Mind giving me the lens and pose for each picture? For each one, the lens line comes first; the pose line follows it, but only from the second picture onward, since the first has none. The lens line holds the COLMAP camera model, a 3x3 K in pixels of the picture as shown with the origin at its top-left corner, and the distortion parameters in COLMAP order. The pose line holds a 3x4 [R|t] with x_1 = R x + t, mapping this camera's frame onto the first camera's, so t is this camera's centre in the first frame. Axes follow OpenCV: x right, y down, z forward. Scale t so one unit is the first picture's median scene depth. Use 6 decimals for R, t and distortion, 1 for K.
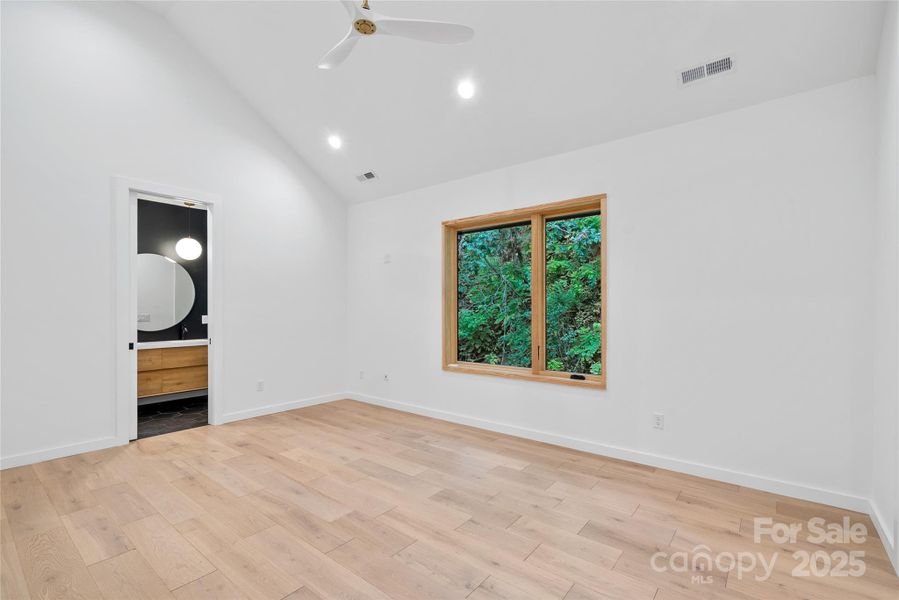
lens RADIAL K [[406.7, 0, 453.6], [0, 406.7, 308.3], [0, 0, 1]] dist [-0.000621, 0.000057]
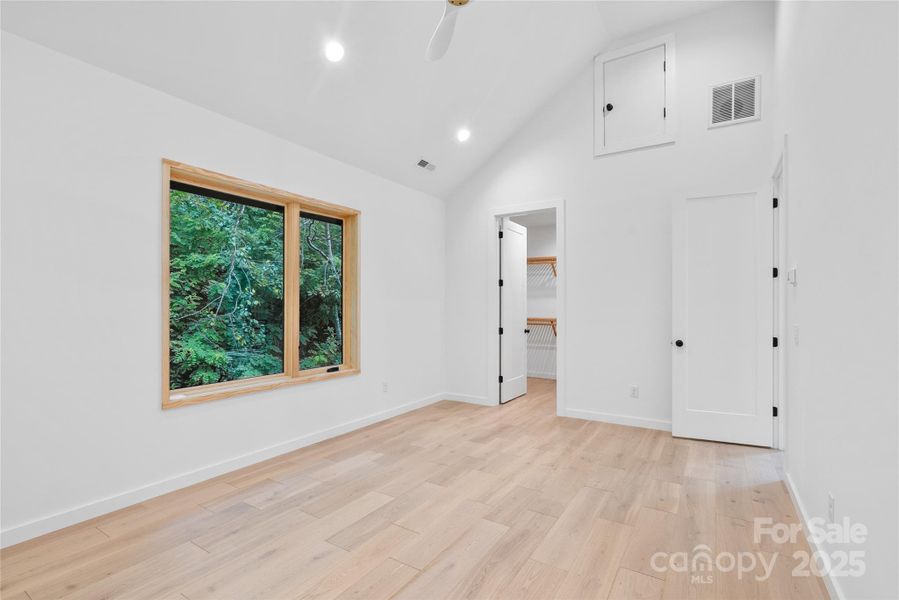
lens RADIAL K [[406.7, 0, 453.6], [0, 406.7, 308.3], [0, 0, 1]] dist [-0.000621, 0.000057]
pose [[-0.100815, -0.002421, 0.994902, -0.909707], [-0.005714, 0.999982, 0.001855, 0.002383], [-0.994889, -0.005498, -0.100827, 0.895656]]
